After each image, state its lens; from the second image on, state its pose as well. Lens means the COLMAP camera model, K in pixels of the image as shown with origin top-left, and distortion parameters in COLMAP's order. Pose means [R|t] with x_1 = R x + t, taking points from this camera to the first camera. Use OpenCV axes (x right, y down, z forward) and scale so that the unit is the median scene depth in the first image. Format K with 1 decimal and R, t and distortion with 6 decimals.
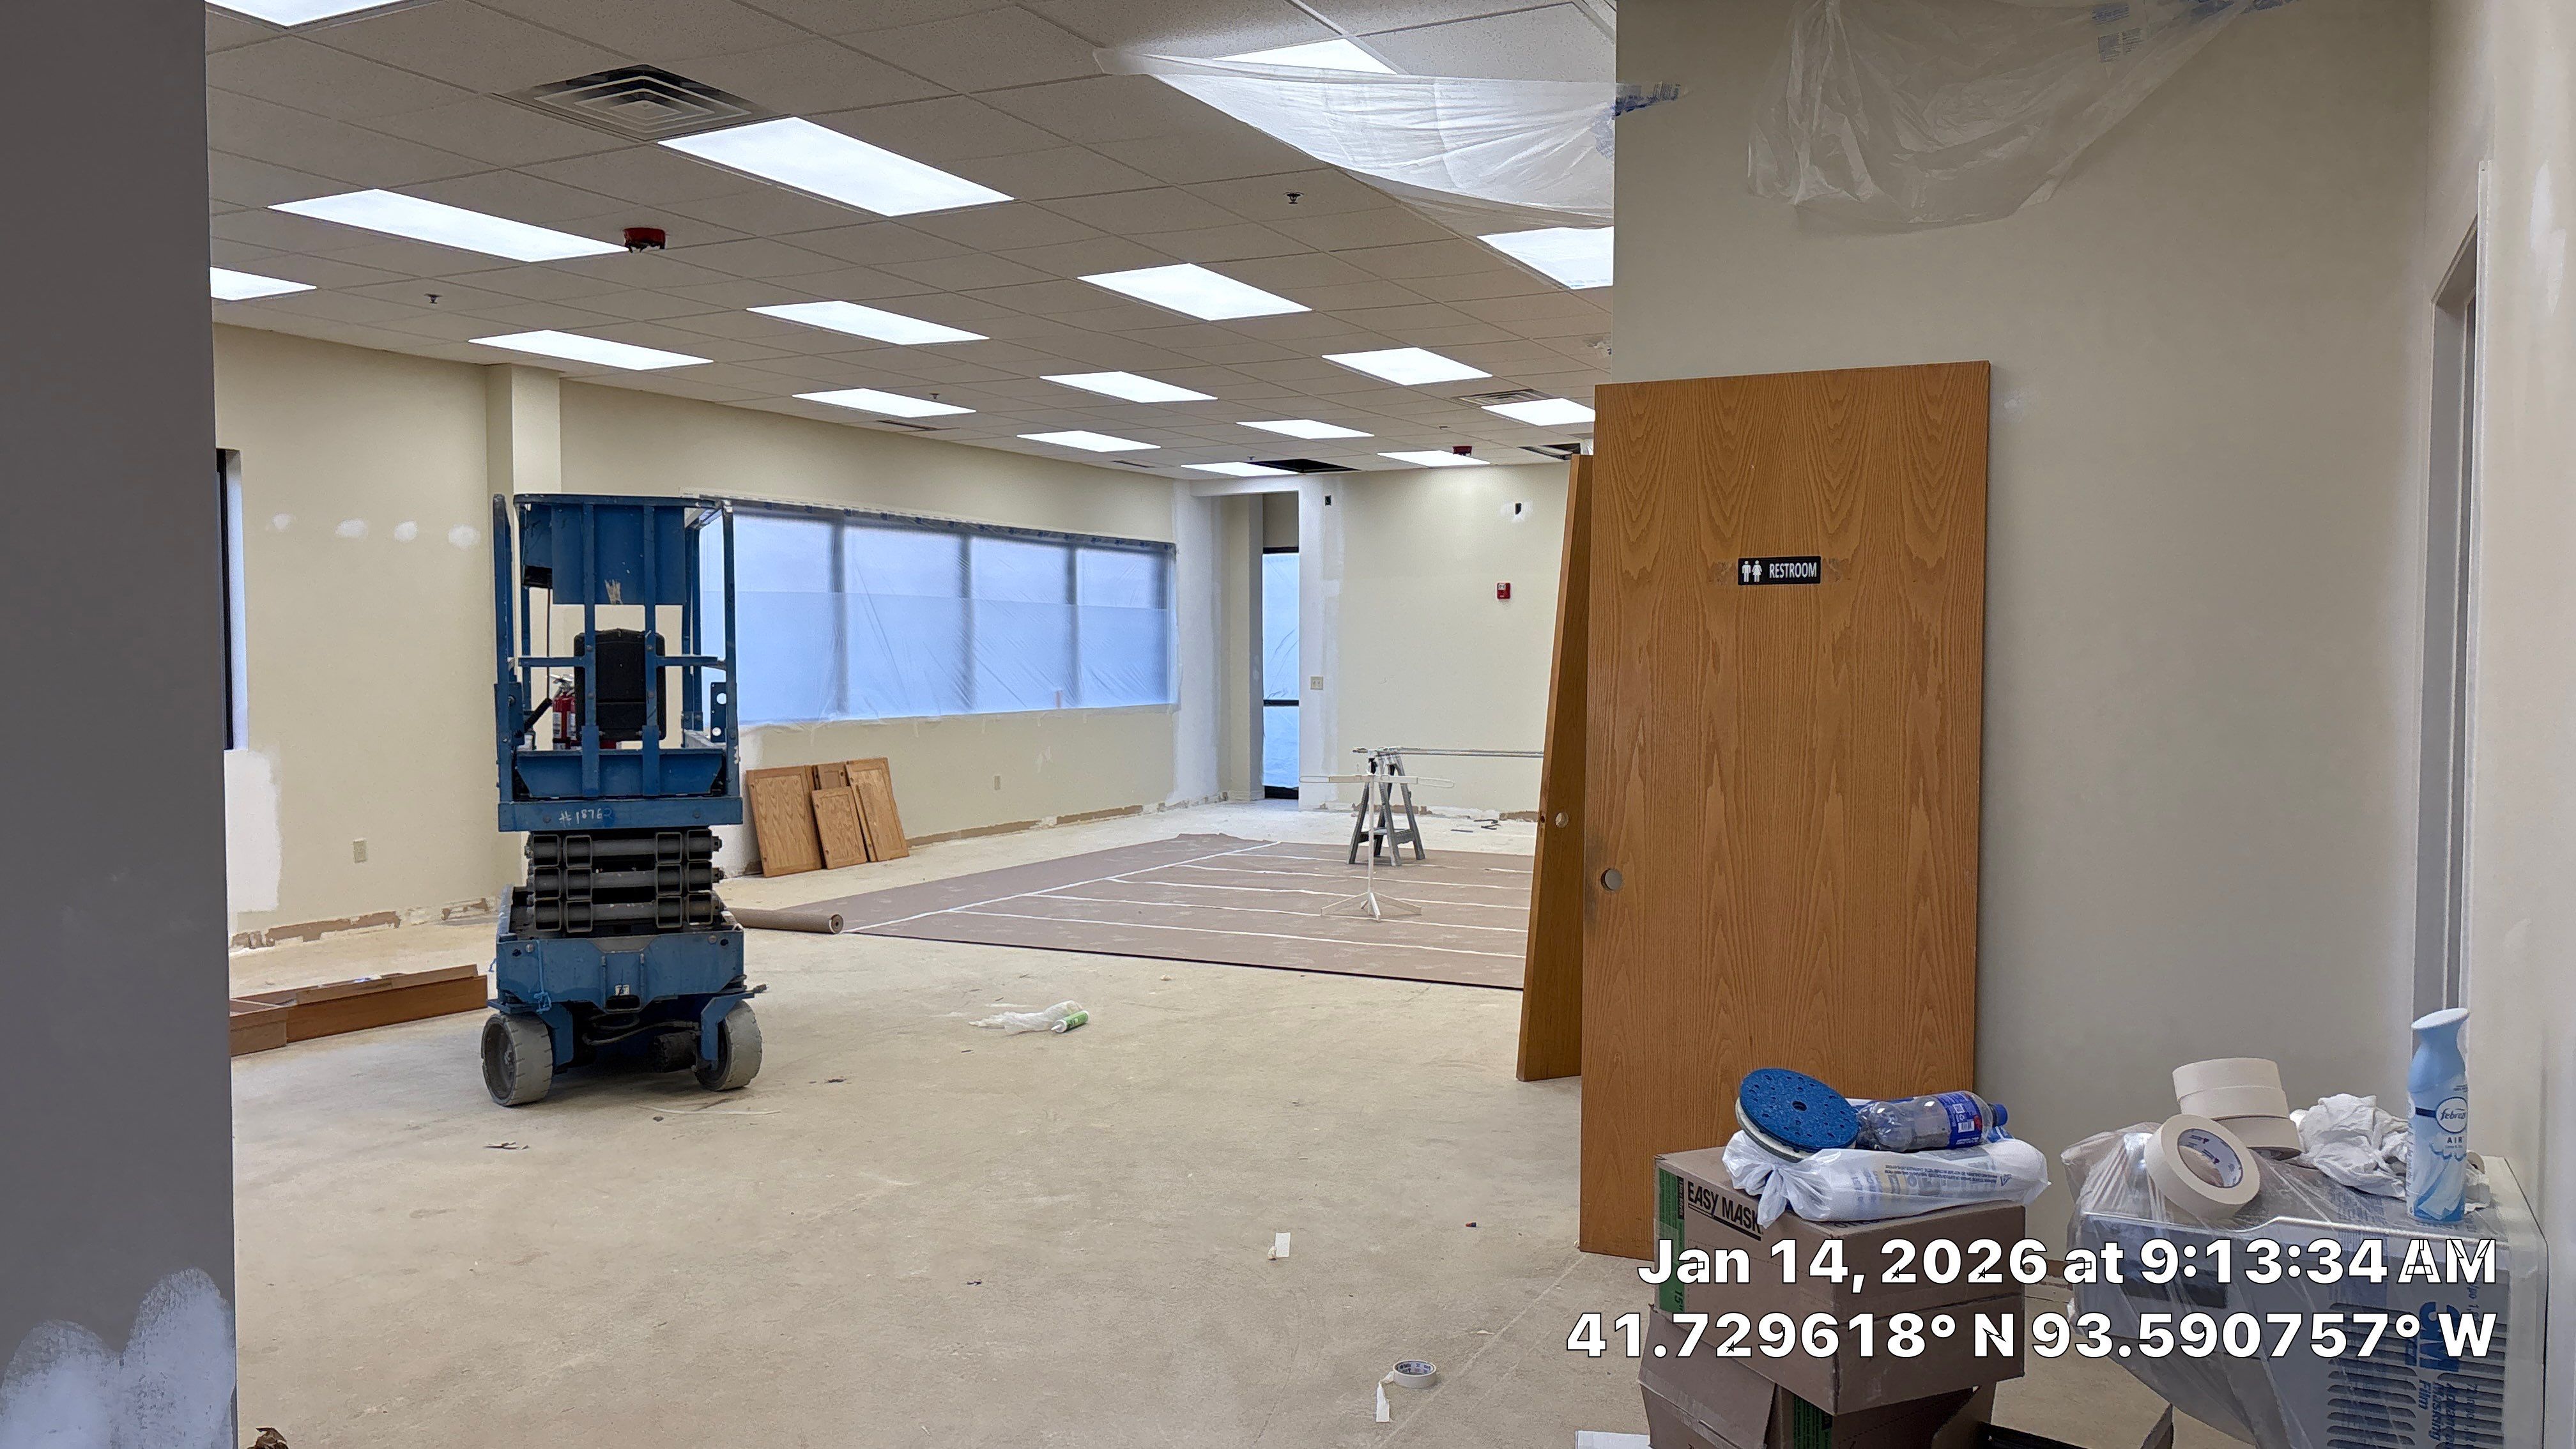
lens RADIAL K [[1945.9, 0, 1294.4], [0, 1945.9, 716.7], [0, 0, 1]] dist [0.043382, -0.016931]
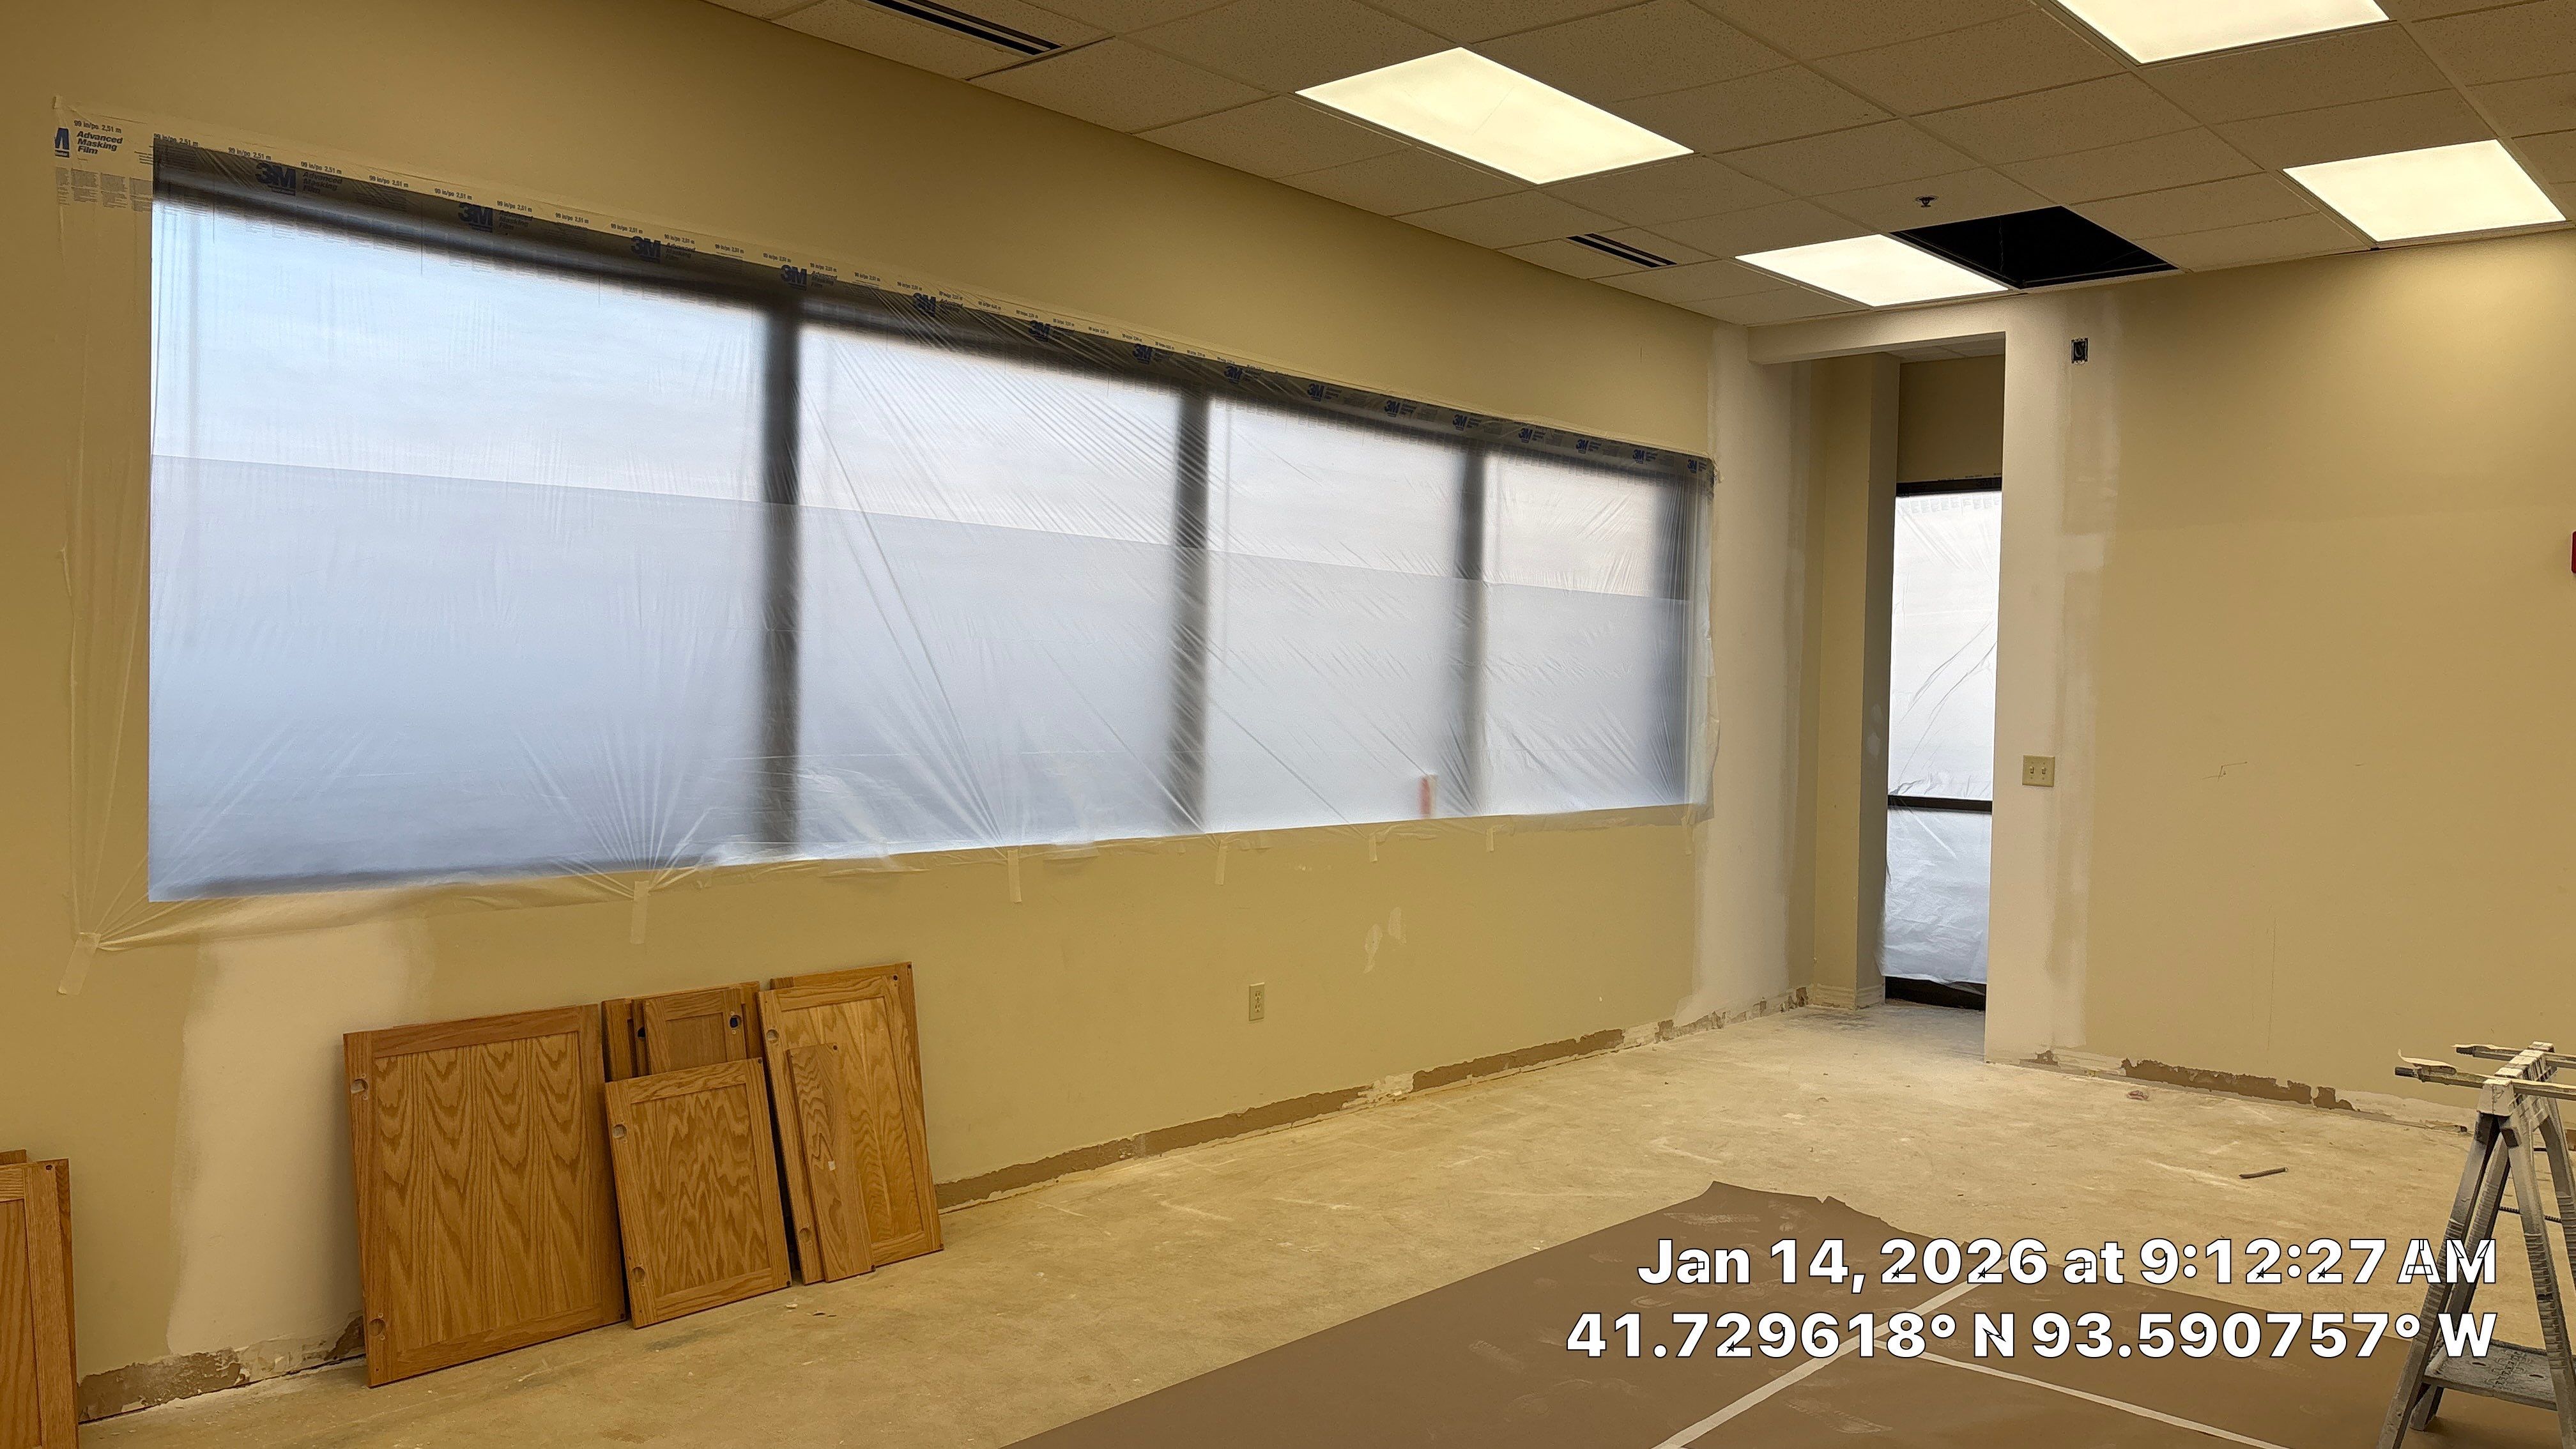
lens RADIAL K [[1945.9, 0, 1294.2], [0, 1945.9, 729.0], [0, 0, 1]] dist [0.043382, -0.016931]
pose [[0.966396, 0.028784, -0.255440, -0.039874], [-0.031975, 0.999454, -0.008349, -0.019014], [0.255060, 0.016236, 0.966789, 0.569338]]
